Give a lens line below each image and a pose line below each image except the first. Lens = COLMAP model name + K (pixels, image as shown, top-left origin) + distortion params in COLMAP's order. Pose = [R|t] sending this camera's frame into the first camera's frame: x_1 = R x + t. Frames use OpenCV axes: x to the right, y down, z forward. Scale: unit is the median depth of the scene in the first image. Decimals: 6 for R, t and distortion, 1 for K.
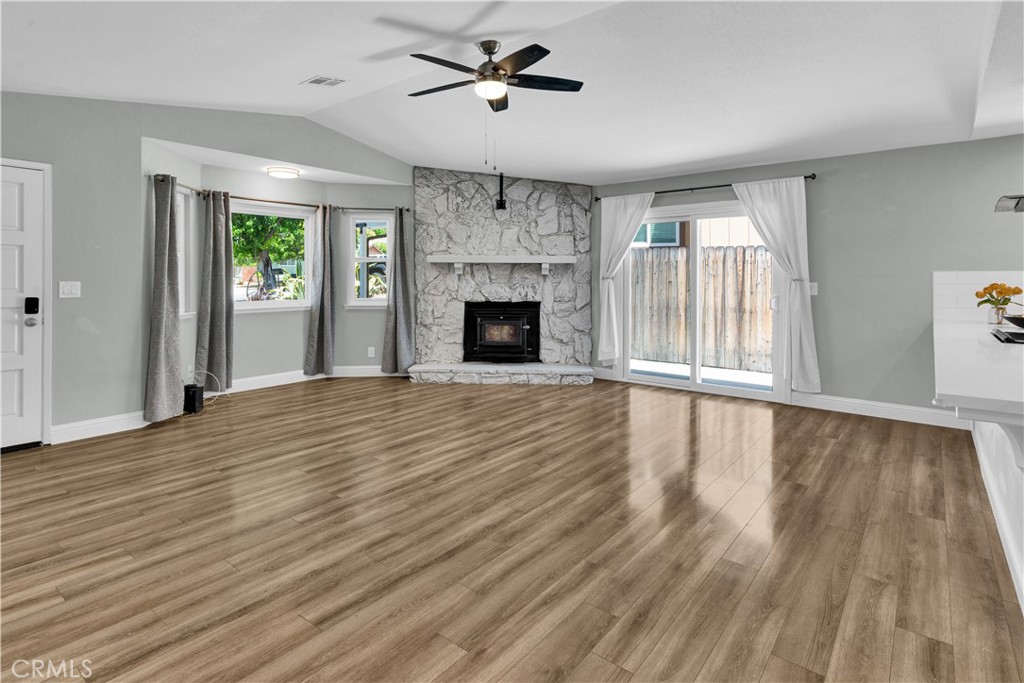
lens RADIAL K [[526.4, 0, 506.4], [0, 526.4, 279.1], [0, 0, 1]] dist [0.015437, -0.000167]
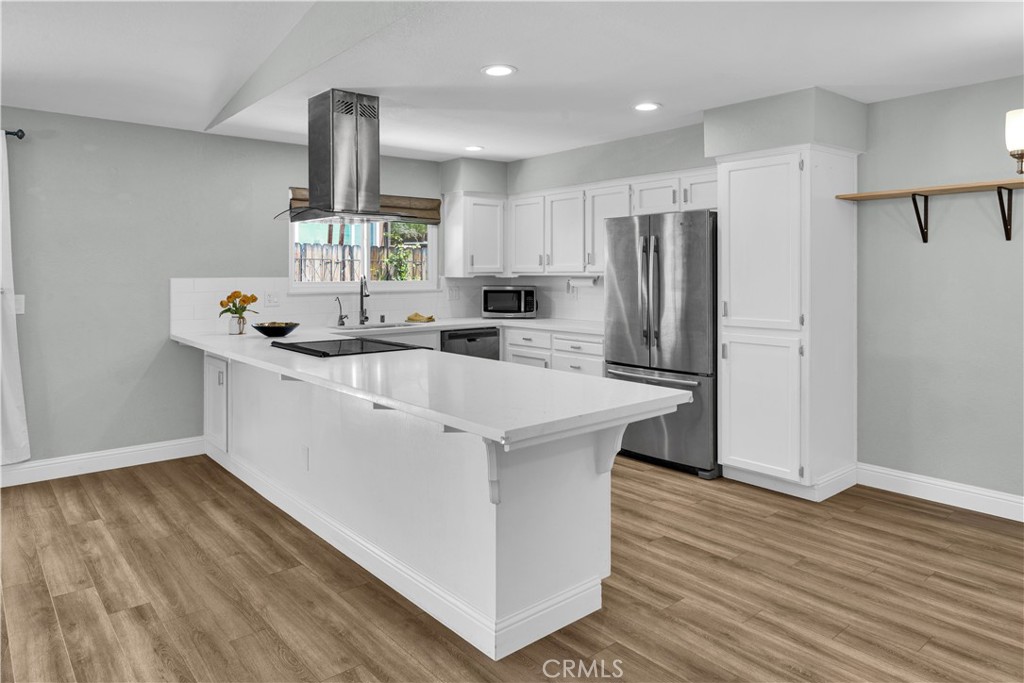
lens RADIAL K [[664.8, 0, 504.7], [0, 664.8, 273.8], [0, 0, 1]] dist [-0.012970, 0.010457]
pose [[0.198195, -0.008251, 0.980128, -0.086142], [0.003056, 0.999965, 0.007800, -0.019097], [-0.980158, 0.001449, 0.198213, 0.191250]]
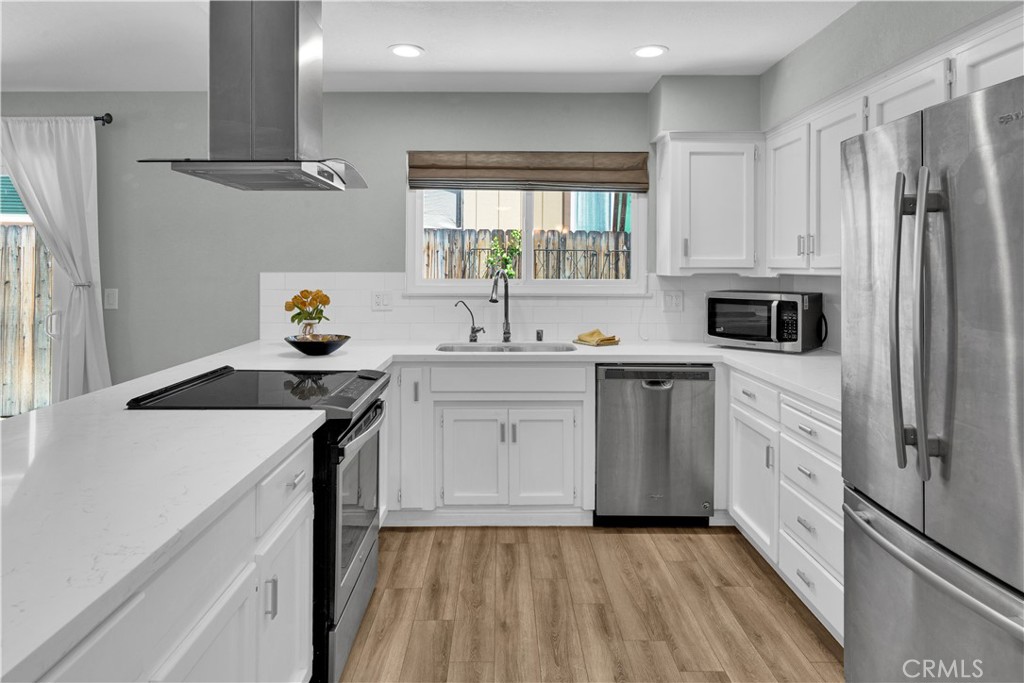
lens RADIAL K [[664.8, 0, 496.4], [0, 664.8, 267.5], [0, 0, 1]] dist [-0.012970, 0.010457]
pose [[0.782932, -0.004140, 0.622094, 0.352756], [0.001583, 0.999988, 0.004662, -0.016946], [-0.622106, -0.002665, 0.782929, 0.082959]]
